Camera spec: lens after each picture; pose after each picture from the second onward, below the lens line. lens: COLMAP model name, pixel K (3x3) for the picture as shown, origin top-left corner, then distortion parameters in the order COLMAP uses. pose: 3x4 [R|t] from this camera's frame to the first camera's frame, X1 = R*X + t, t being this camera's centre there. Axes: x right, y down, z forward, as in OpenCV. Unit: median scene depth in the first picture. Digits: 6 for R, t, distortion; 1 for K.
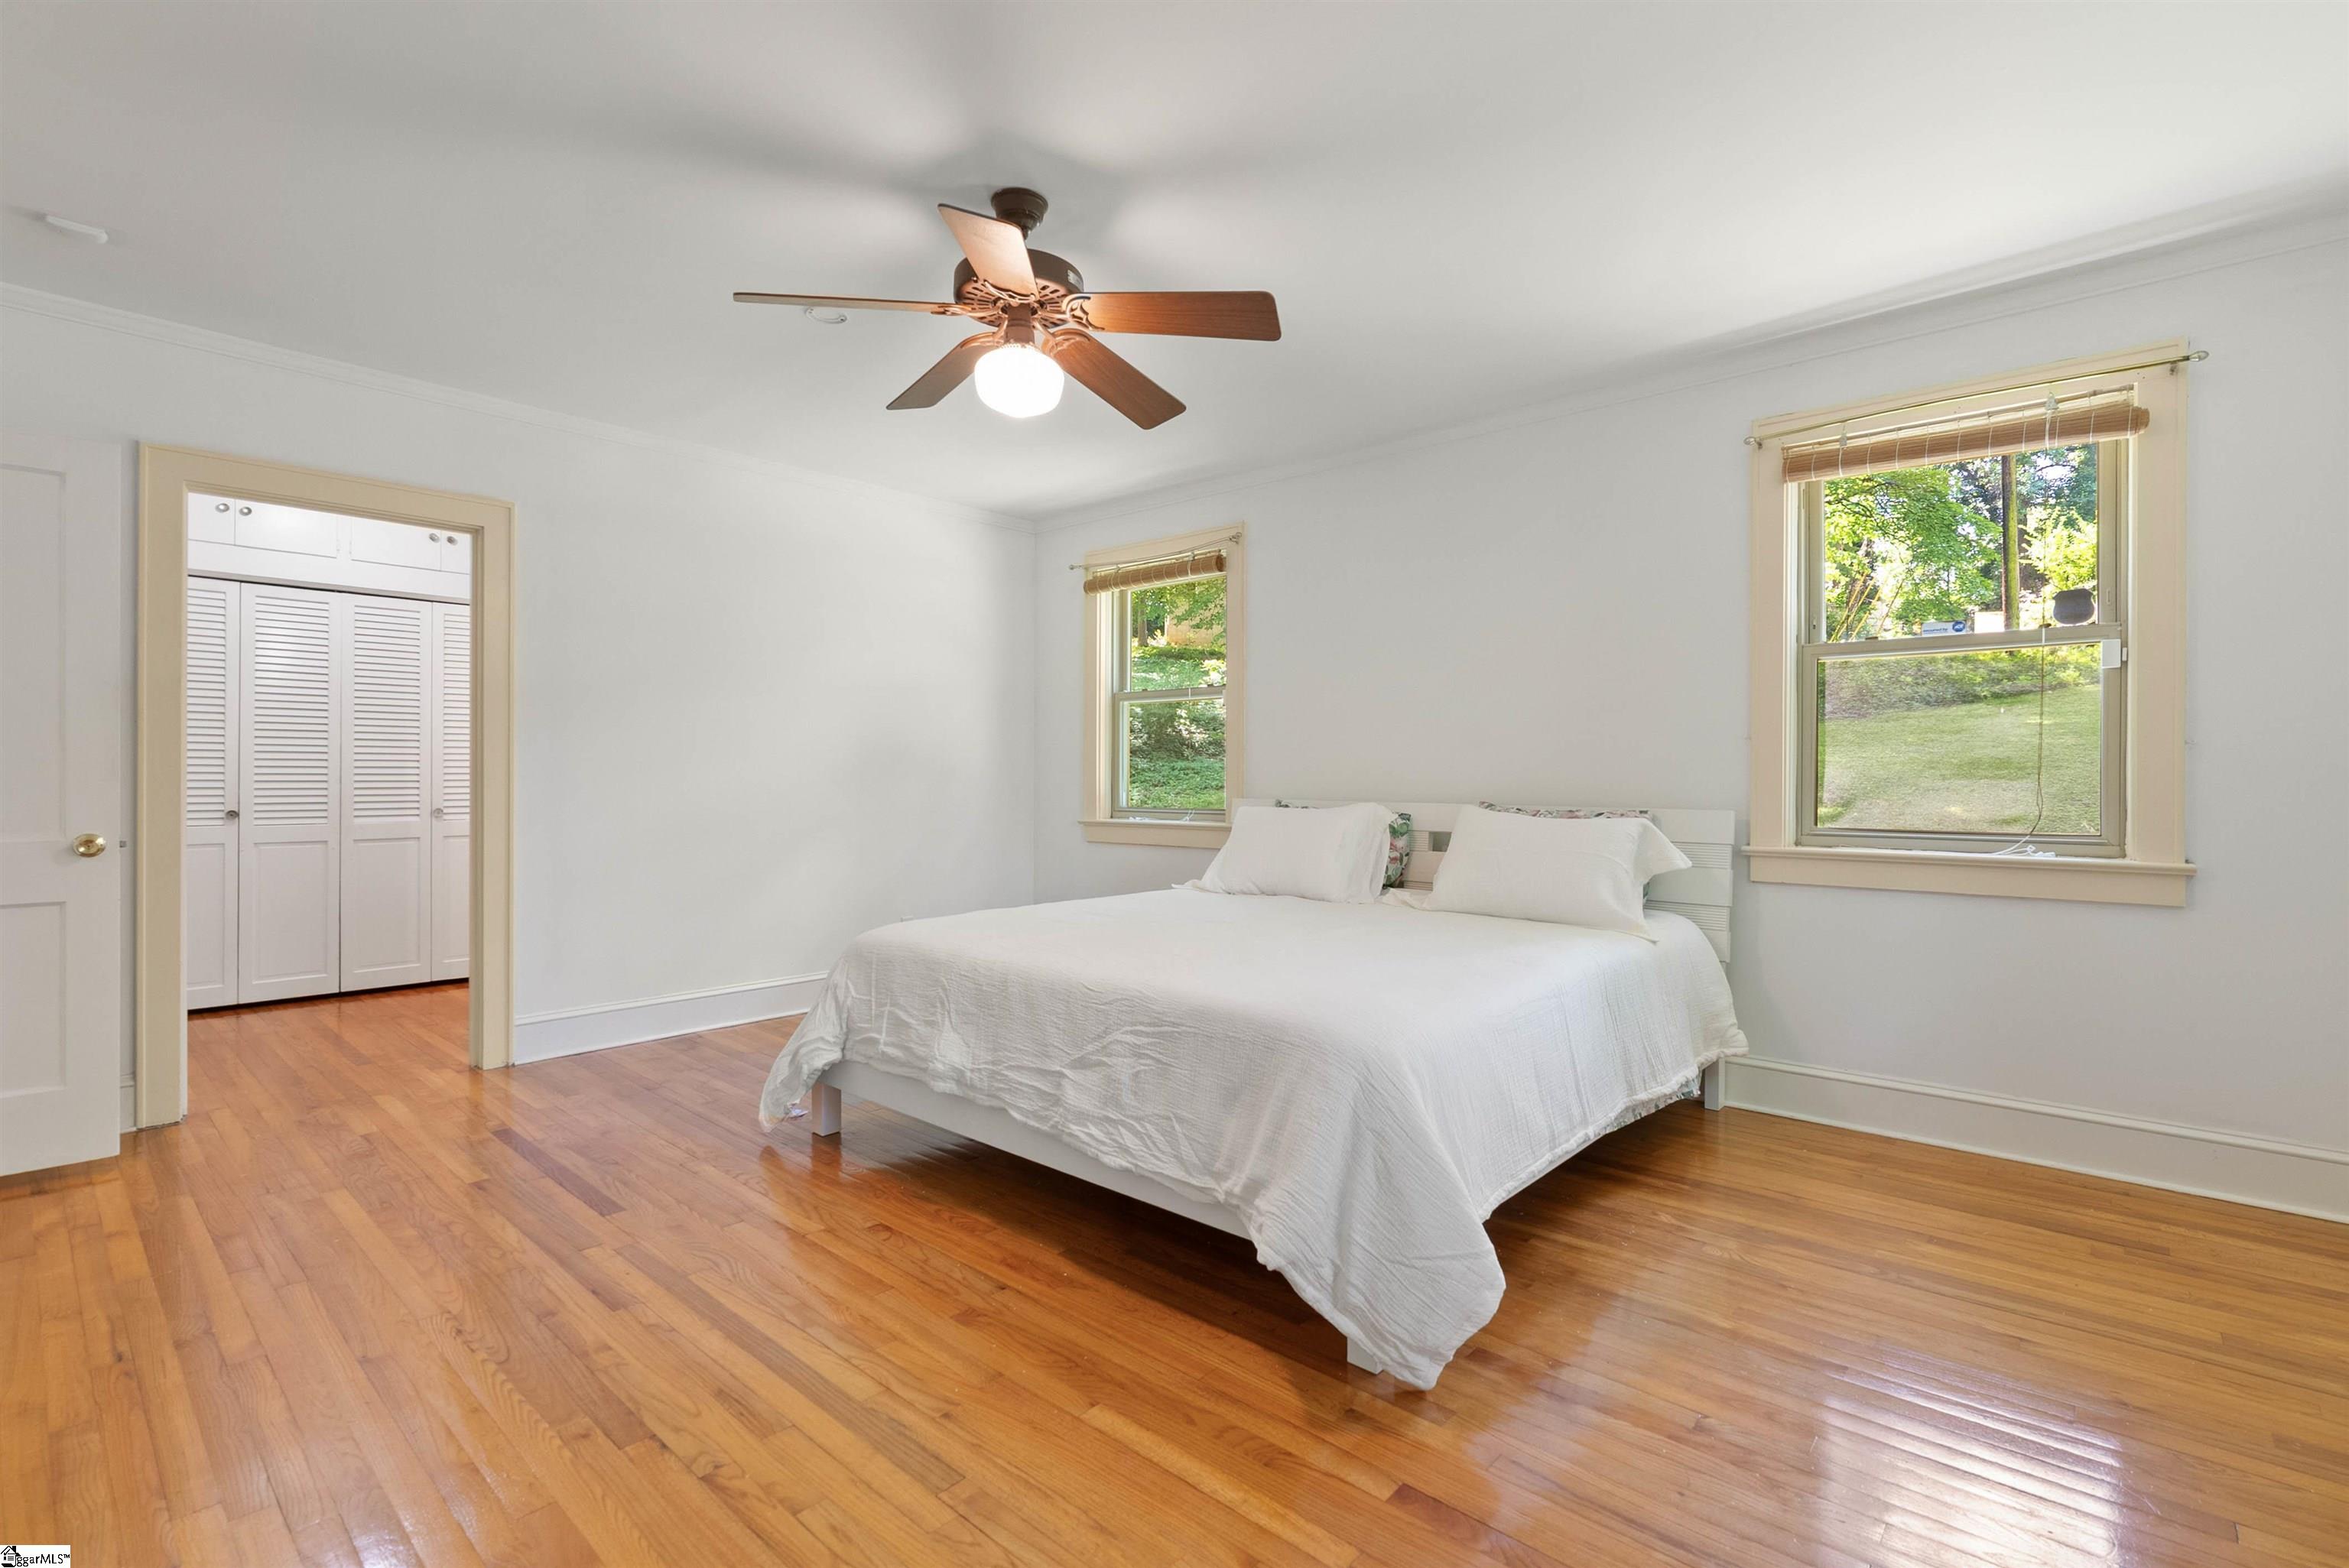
lens RADIAL K [[1047.1, 0, 1174.5], [0, 1047.1, 784.0], [0, 0, 1]] dist [-0.019006, -0.000128]
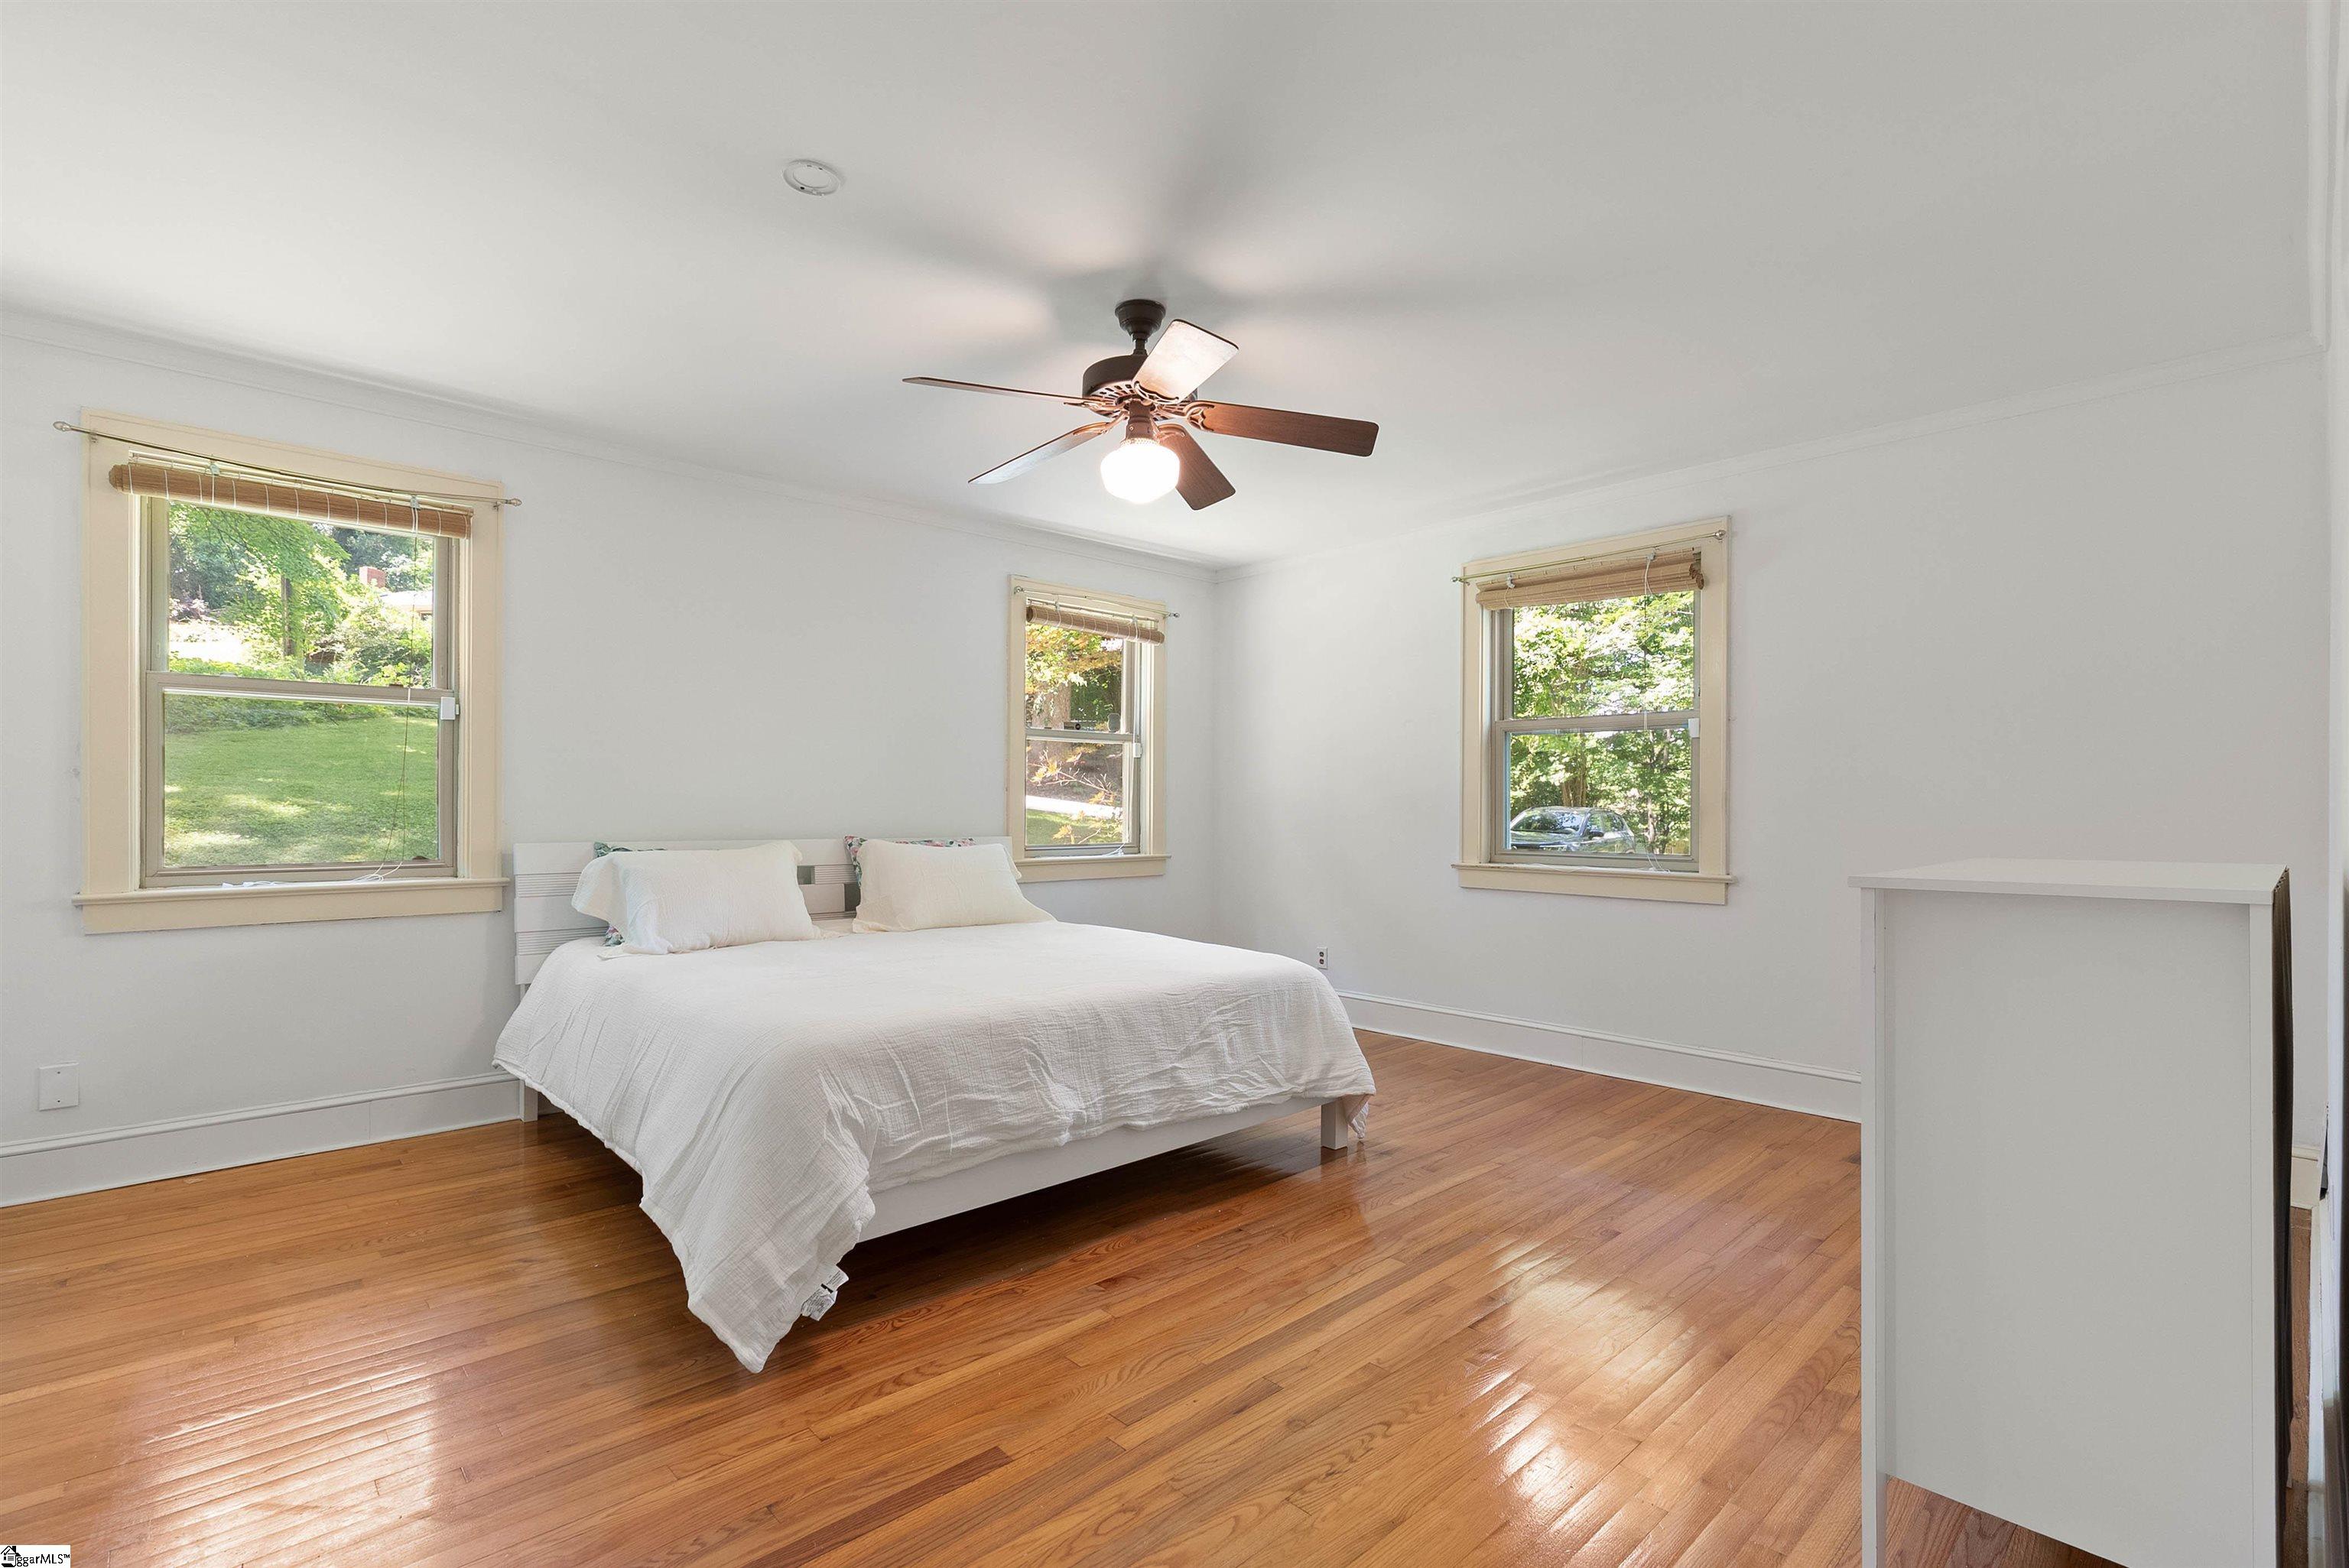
lens RADIAL K [[1078.6, 0, 1177.1], [0, 1078.6, 814.5], [0, 0, 1]] dist [-0.000455, 0.000011]
pose [[0.094666, -0.008951, 0.995469, -1.312531], [0.003641, 0.999956, 0.008645, -0.026727], [-0.995502, 0.002806, 0.094694, 0.853631]]
